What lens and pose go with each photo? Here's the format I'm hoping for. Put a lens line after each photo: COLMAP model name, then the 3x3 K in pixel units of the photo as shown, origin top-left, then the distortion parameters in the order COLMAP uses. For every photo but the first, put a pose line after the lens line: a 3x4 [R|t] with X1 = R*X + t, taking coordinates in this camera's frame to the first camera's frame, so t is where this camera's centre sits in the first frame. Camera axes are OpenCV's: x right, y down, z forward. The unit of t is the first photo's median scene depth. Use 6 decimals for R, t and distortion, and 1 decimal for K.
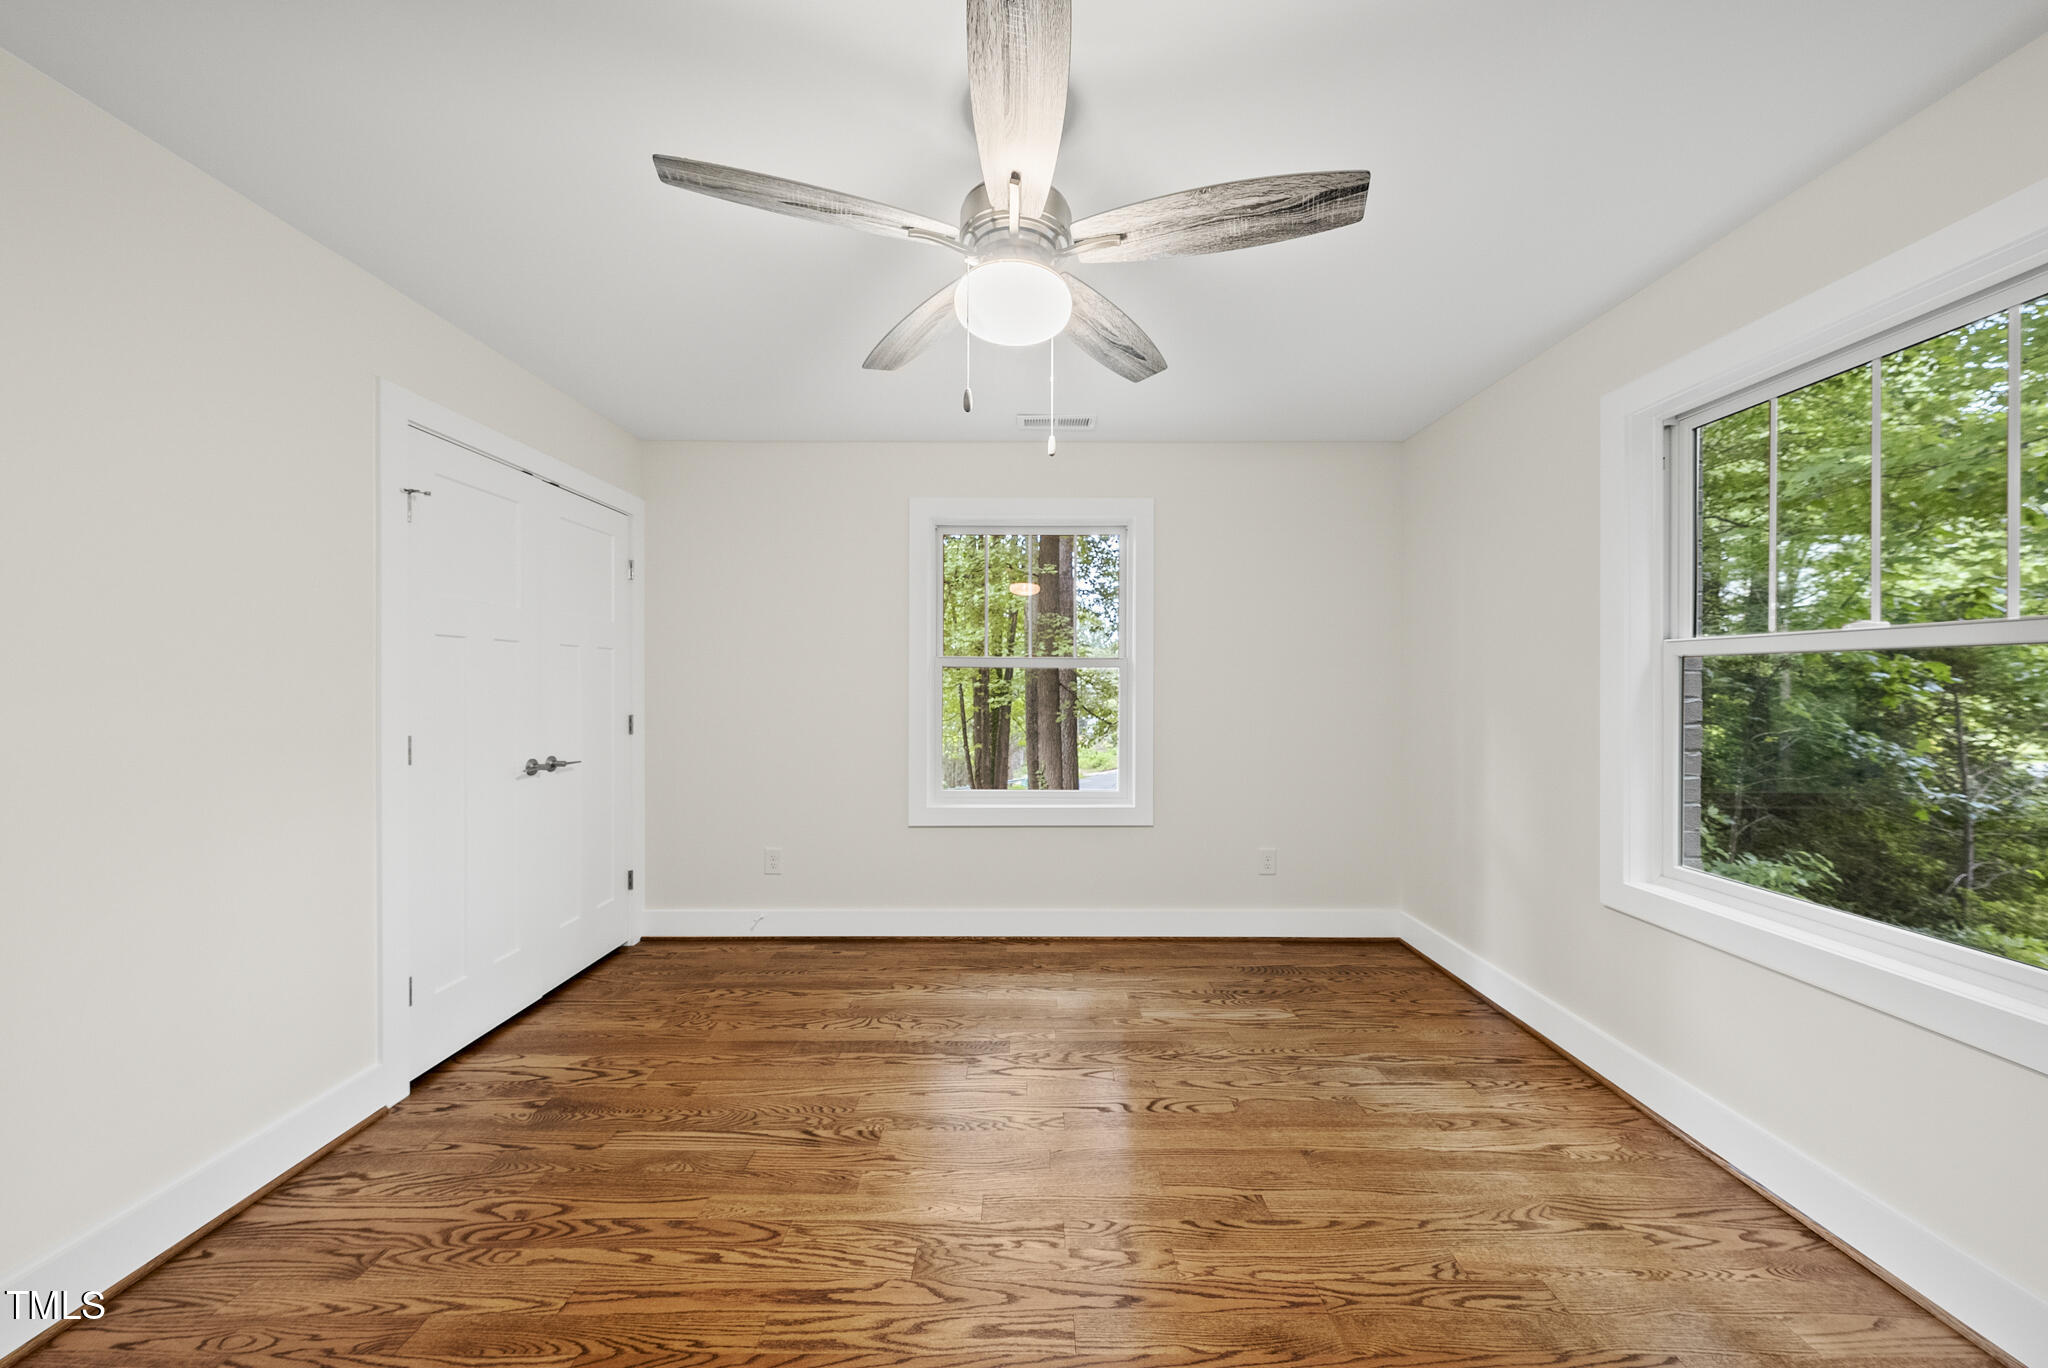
lens RADIAL K [[711.5, 0, 1027.1], [0, 711.5, 687.0], [0, 0, 1]] dist [0.001062, -0.000071]
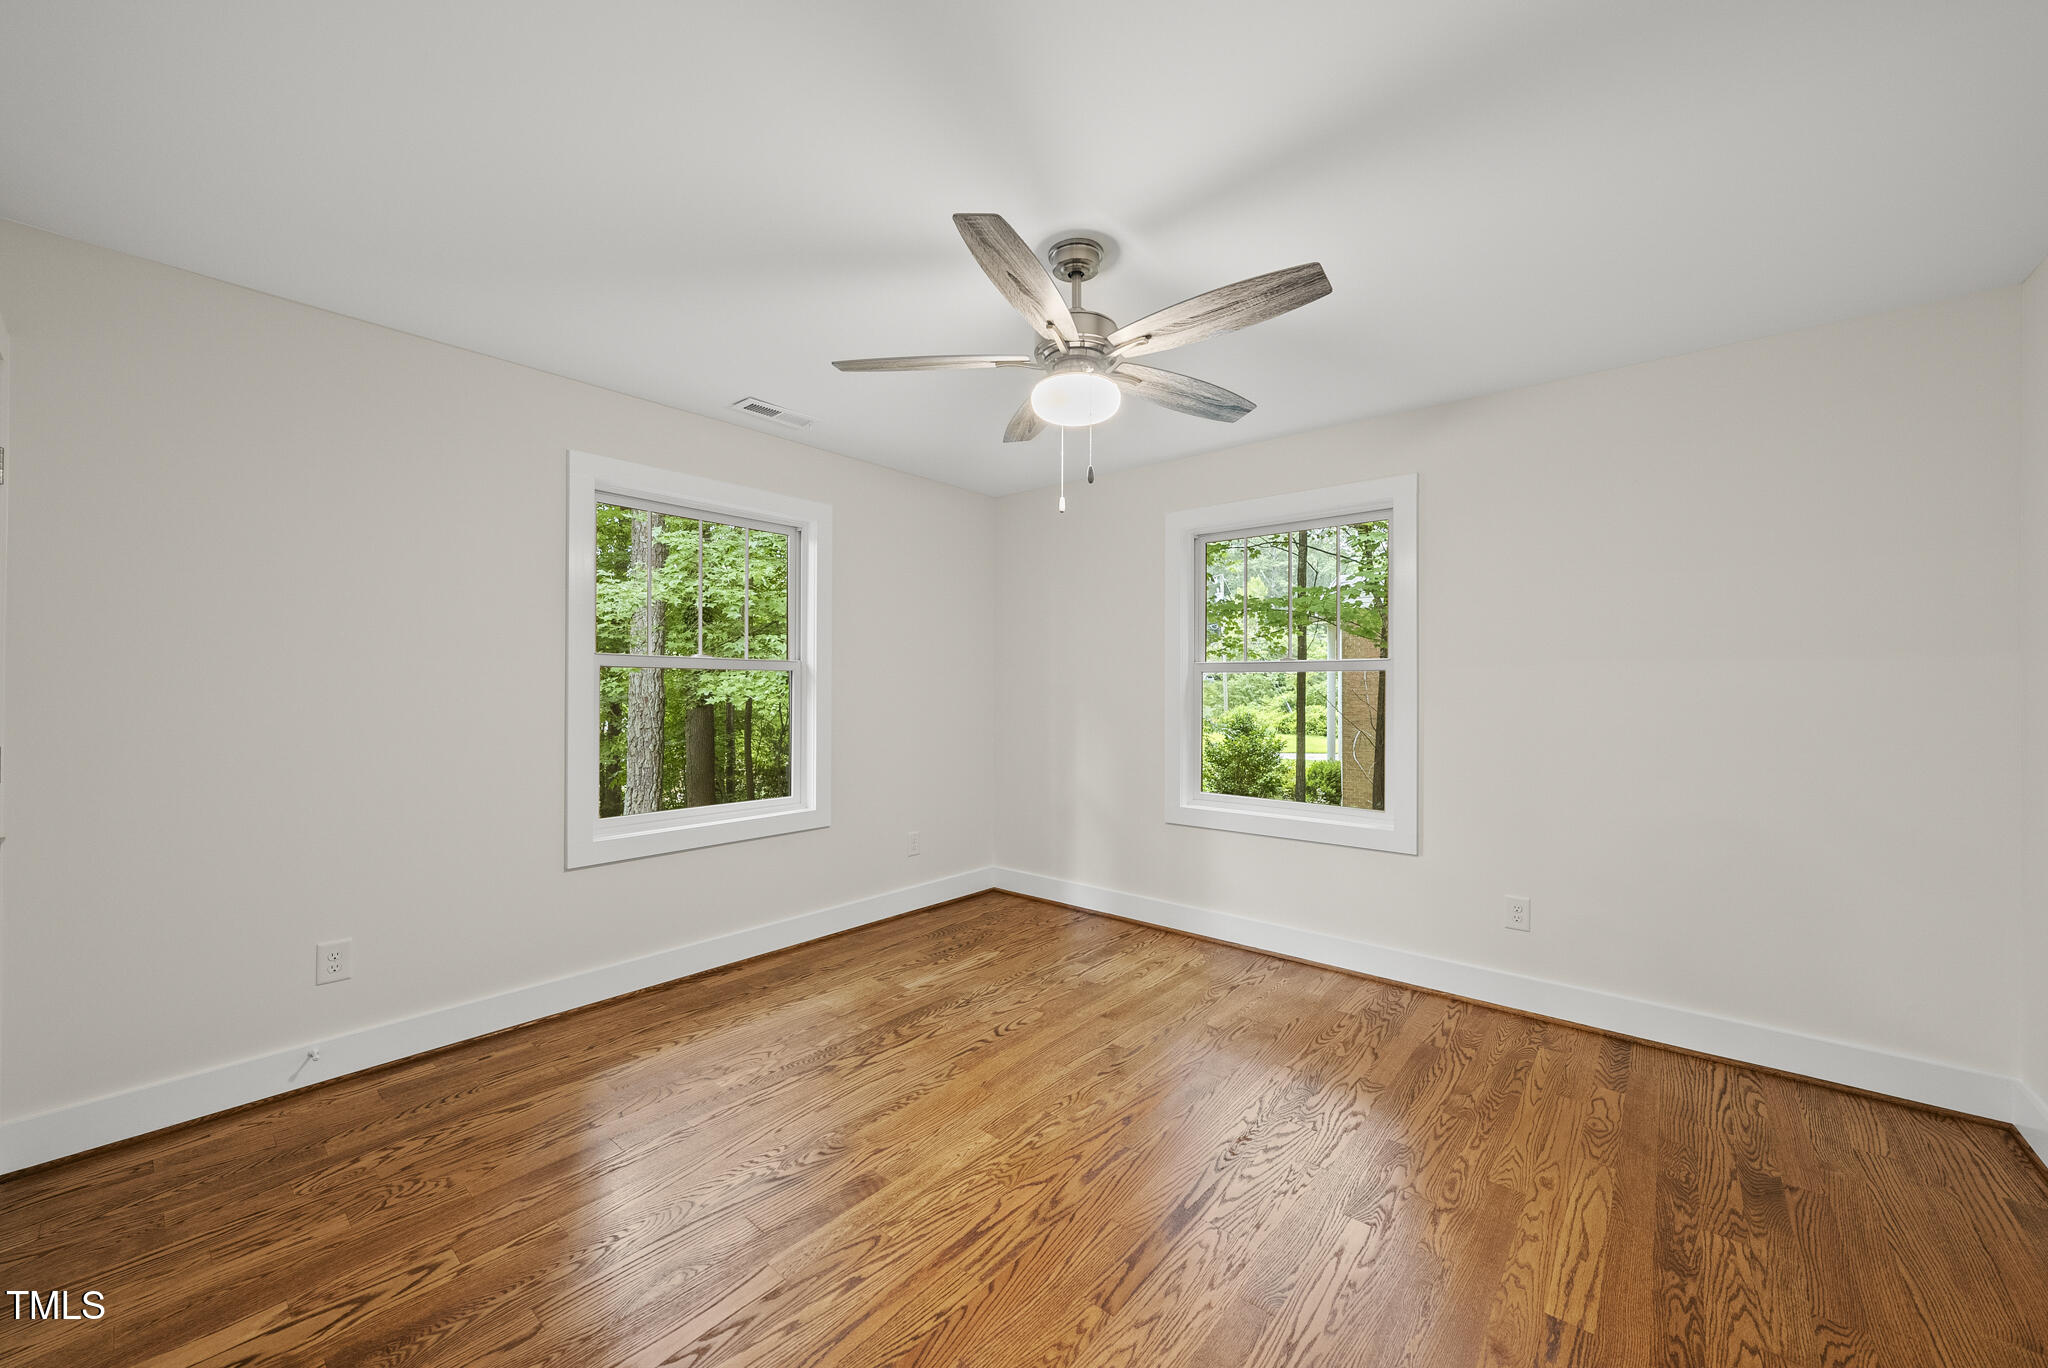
lens RADIAL K [[764.0, 0, 1036.5], [0, 764.0, 687.6], [0, 0, 1]] dist [-0.001303, -0.000080]
pose [[0.644497, -0.000332, 0.764607, -0.672469], [0.004421, 0.999985, -0.003293, -0.000258], [-0.764594, 0.005503, 0.644489, 0.086347]]
